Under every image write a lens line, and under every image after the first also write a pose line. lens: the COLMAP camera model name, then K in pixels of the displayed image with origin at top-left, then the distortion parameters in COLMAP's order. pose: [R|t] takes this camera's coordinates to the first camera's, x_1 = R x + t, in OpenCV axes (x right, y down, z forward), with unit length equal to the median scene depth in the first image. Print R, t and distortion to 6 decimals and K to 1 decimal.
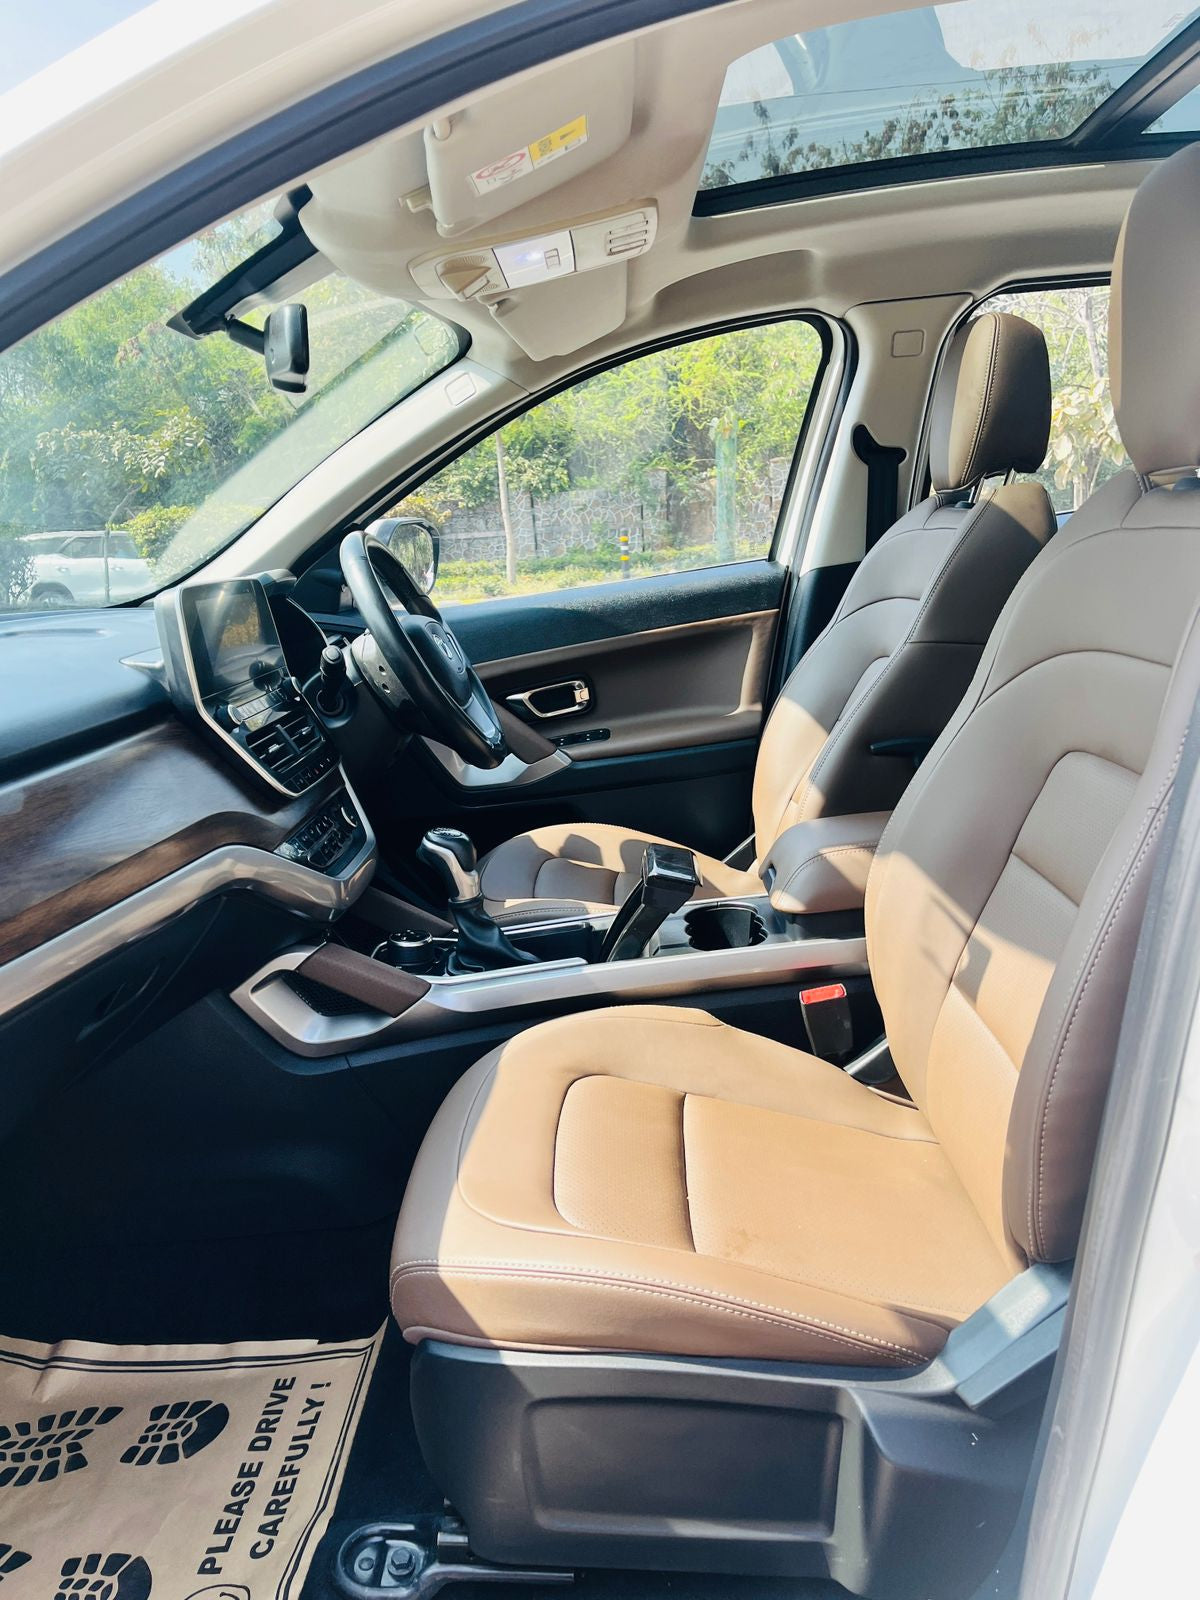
lens RADIAL K [[1239.3, 0, 609.4], [0, 1239.3, 810.4], [0, 0, 1]] dist [0.060033, -0.113905]
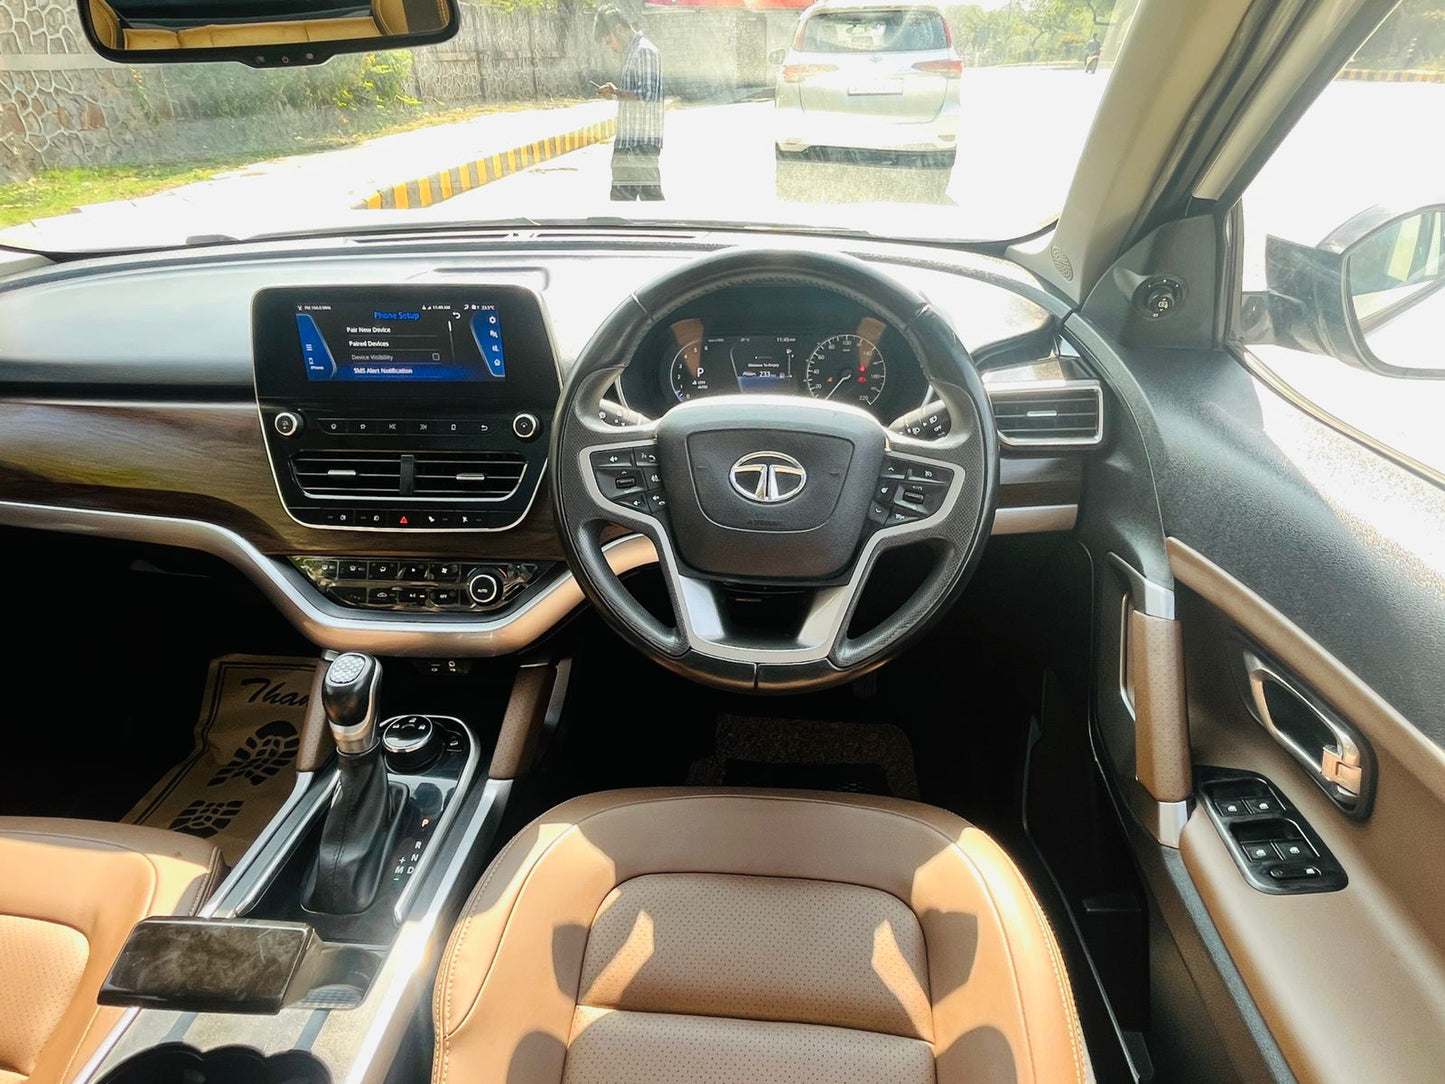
lens RADIAL K [[878.0, 0, 705.2], [0, 878.0, 545.9], [0, 0, 1]] dist [0.005252, -0.015303]
pose [[-0.084344, 0.548906, -0.831618, 0.190941], [-0.182084, 0.812049, 0.554457, -0.275328], [0.979659, 0.198190, 0.031456, 0.816439]]
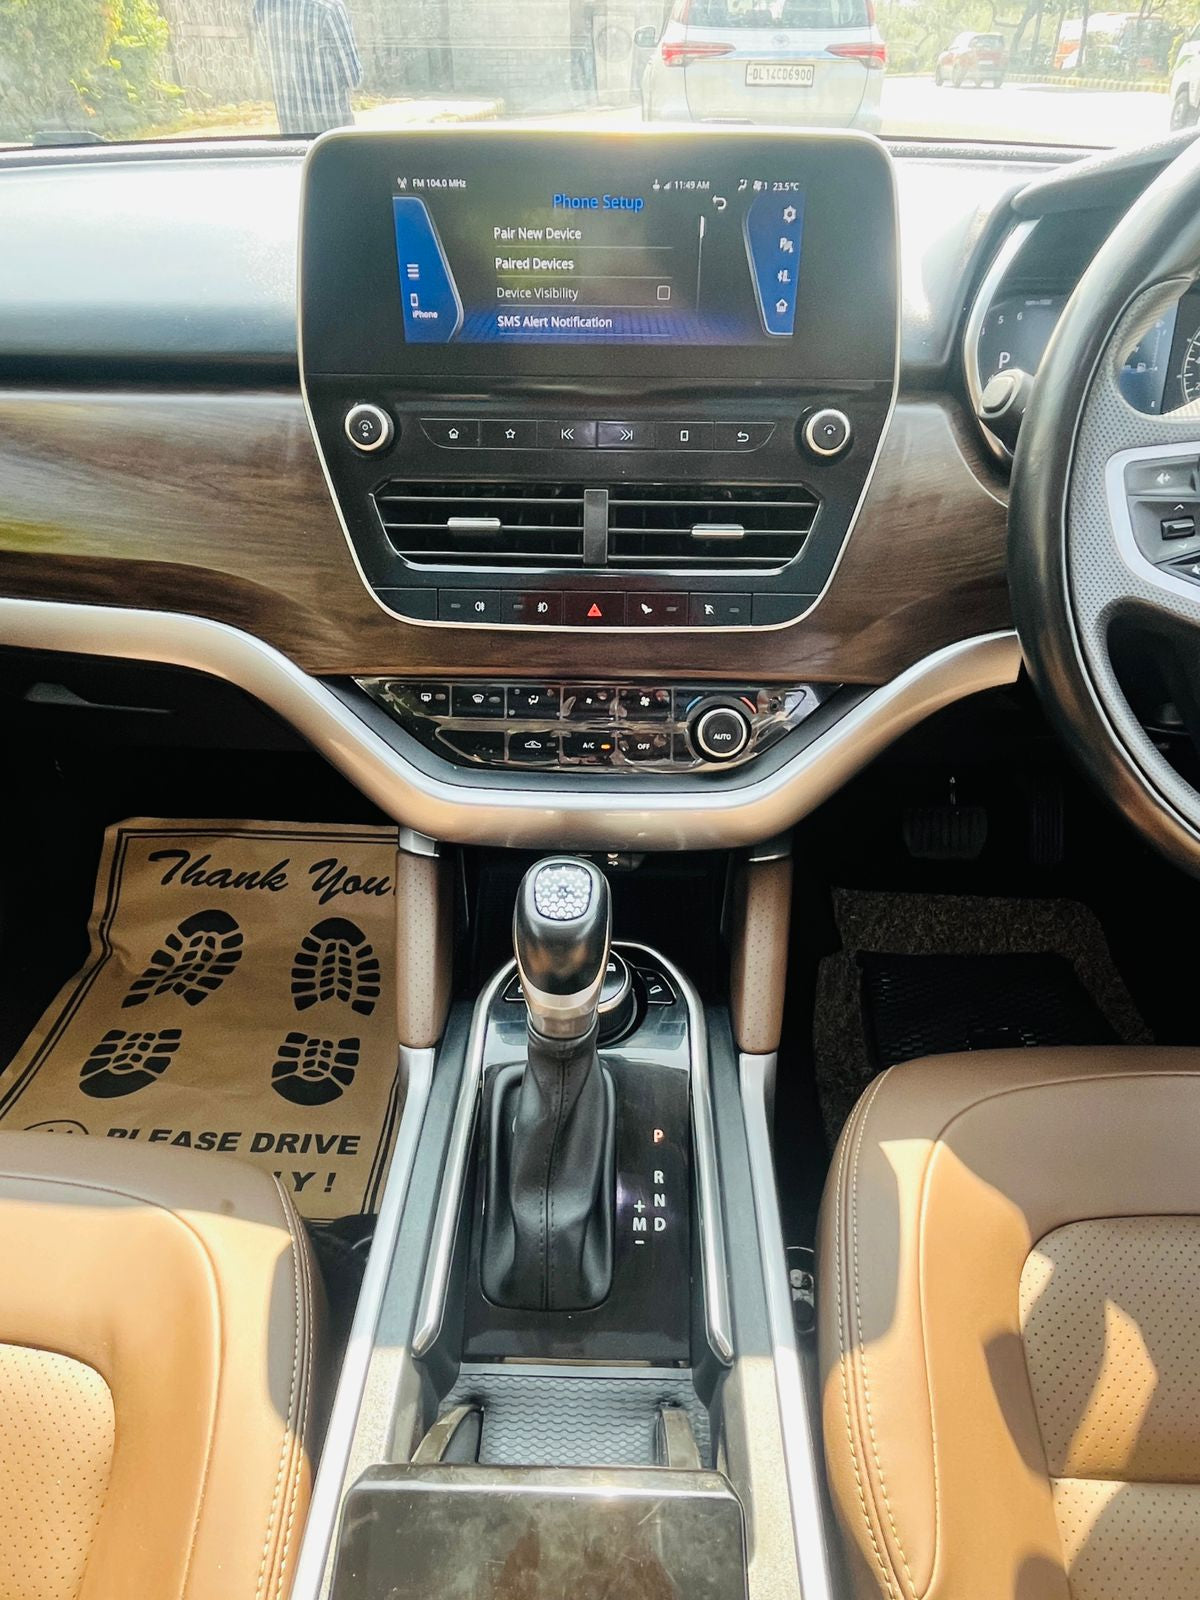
lens RADIAL K [[972.2, 0, 600.0], [0, 972.2, 800.0], [0, 0, 1]] dist [0.005252, -0.015303]
pose [[-0.023999, 0.666181, -0.745404, 0.069458], [-0.216050, 0.724543, 0.654492, -0.156430], [0.976087, 0.176752, 0.126540, 0.661534]]
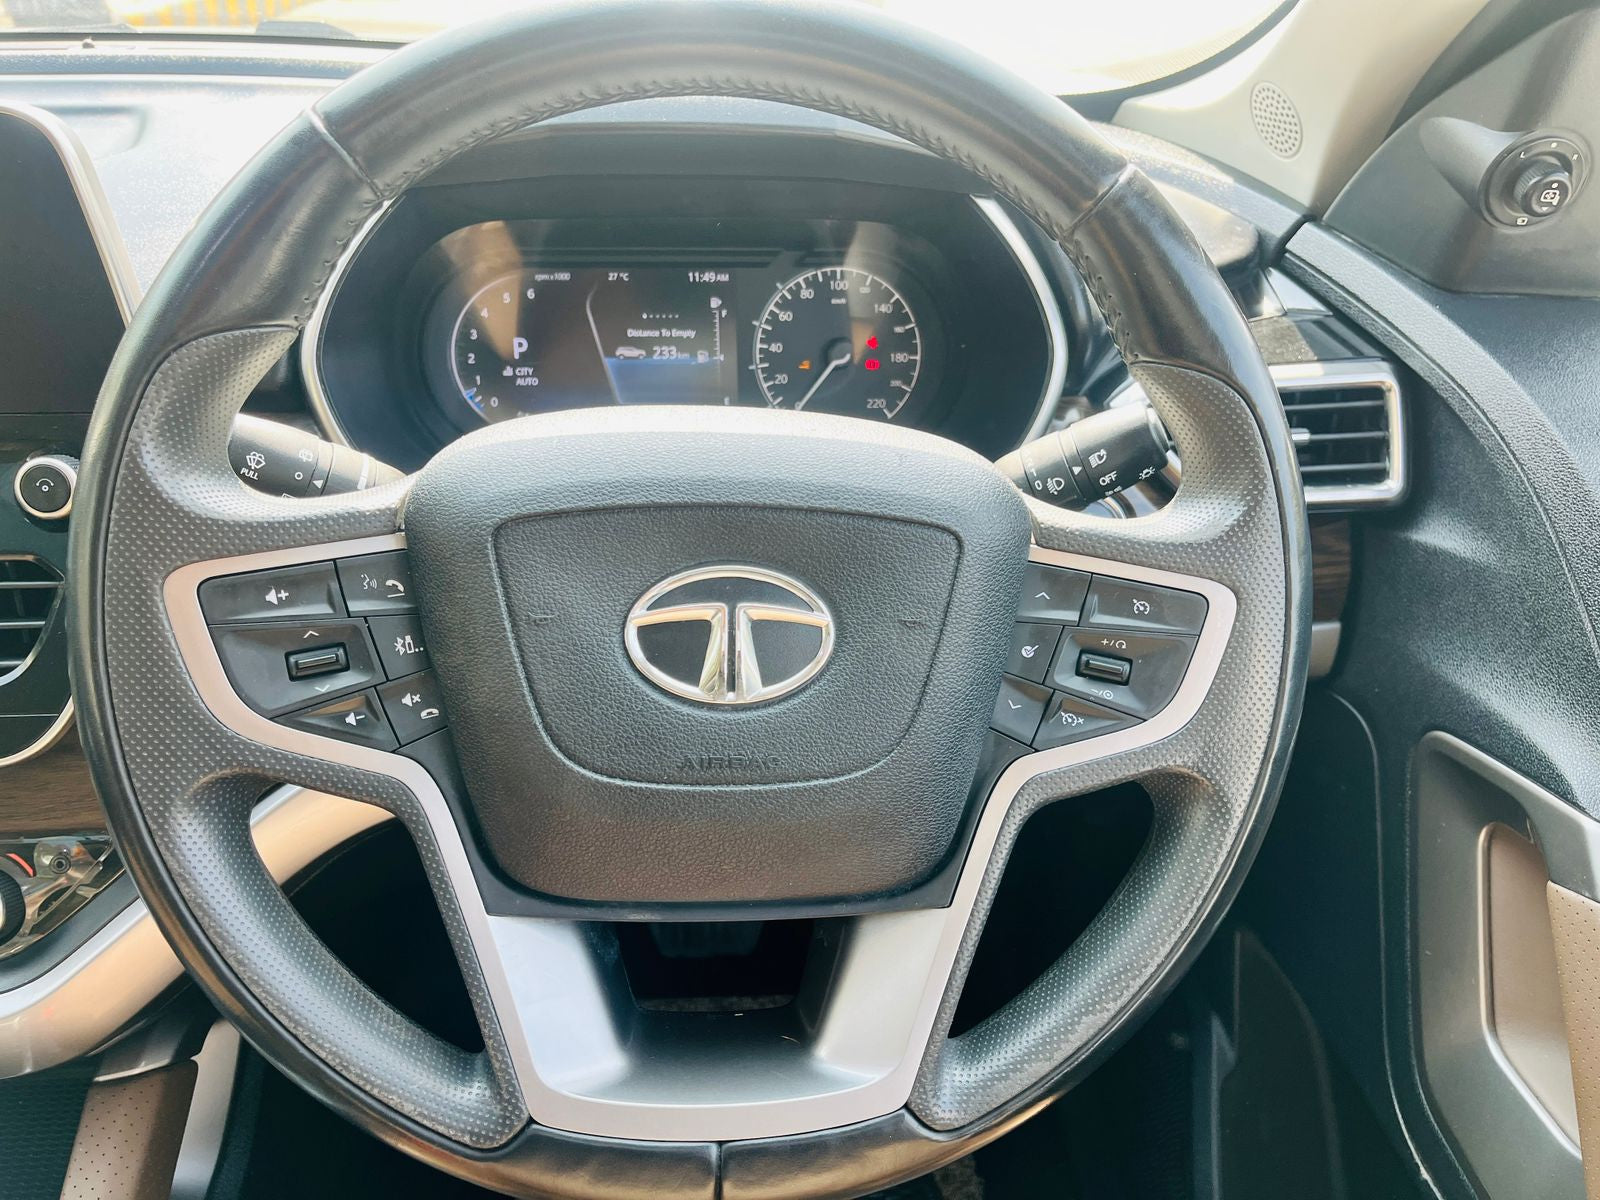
lens RADIAL K [[1239.3, 0, 800.0], [0, 1239.3, 600.0], [0, 0, 1]] dist [0.060033, -0.113905]
pose [[0.115907, 0.548192, -0.828282, 0.031892], [-0.259996, 0.821572, 0.507368, -0.206674], [0.958628, 0.156542, 0.237754, 0.812989]]
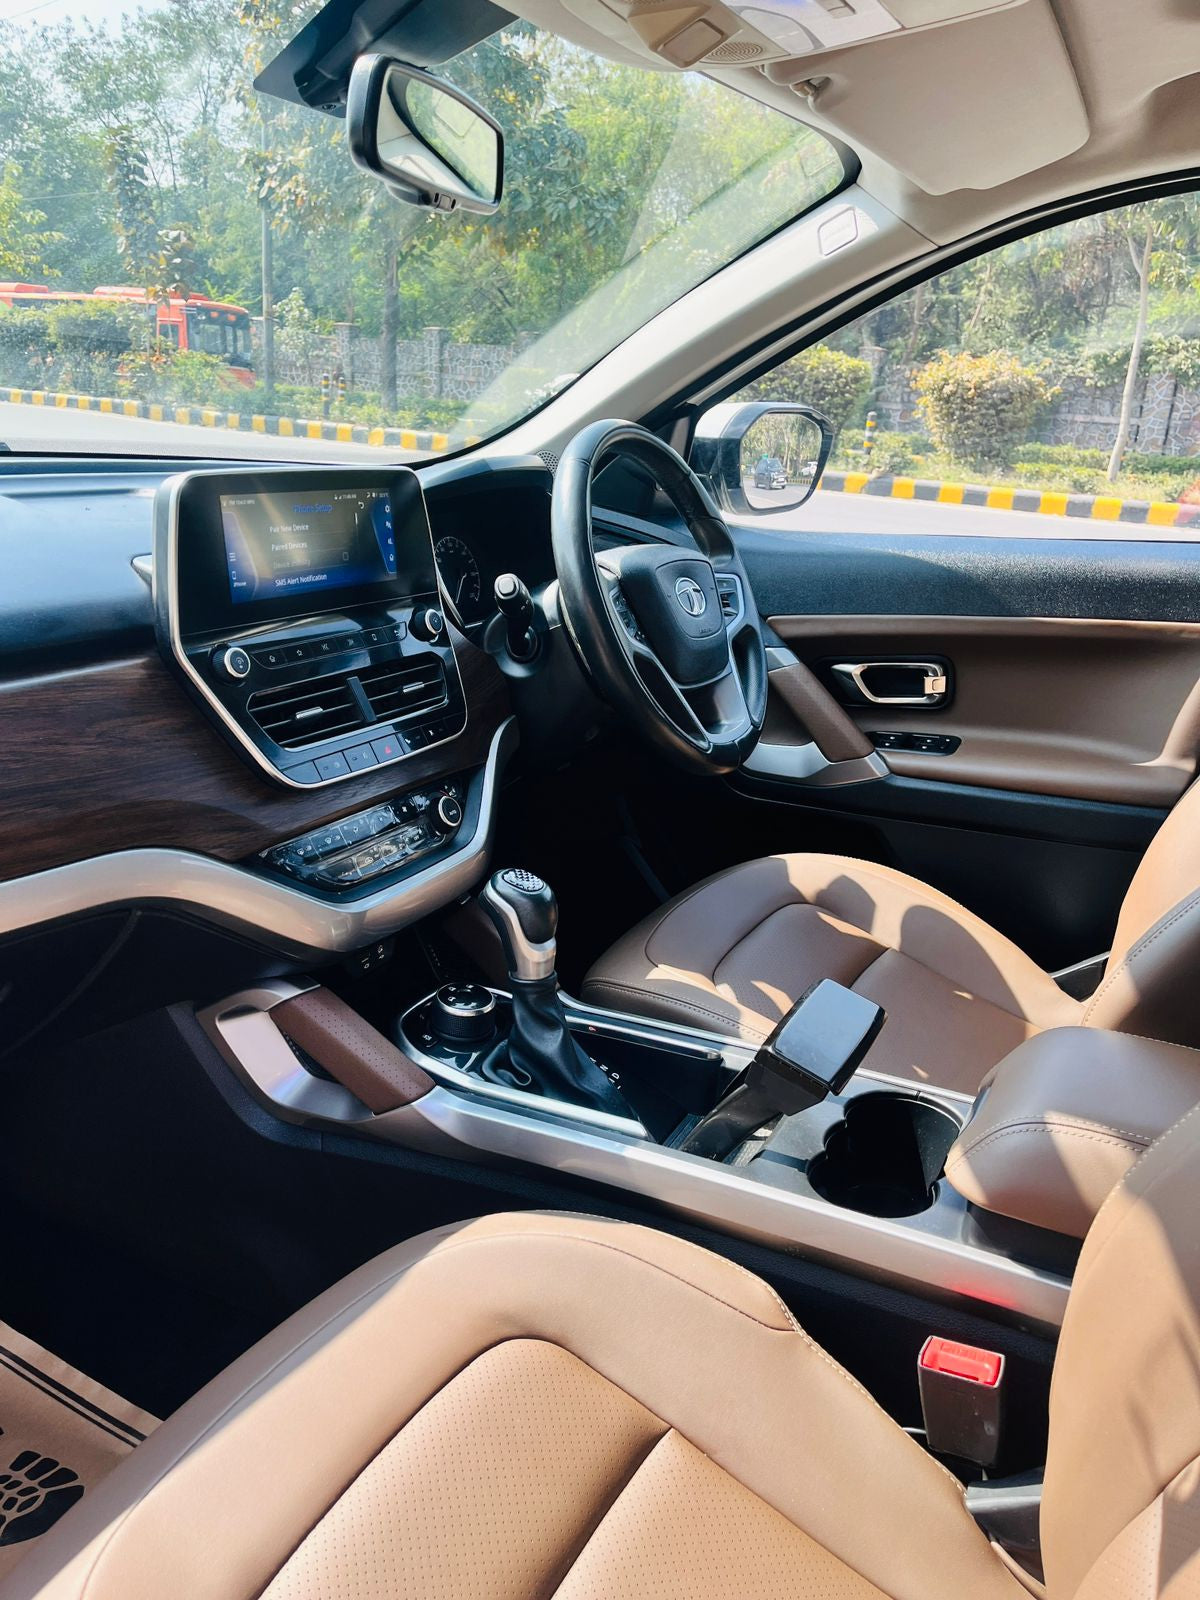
lens RADIAL K [[1239.3, 0, 609.4], [0, 1239.3, 810.4], [0, 0, 1]] dist [0.060033, -0.113905]
pose [[0.879393, 0.269574, -0.392426, 0.119814], [-0.226246, 0.961860, 0.153745, -0.095038], [0.418904, -0.046417, 0.906843, 0.271268]]
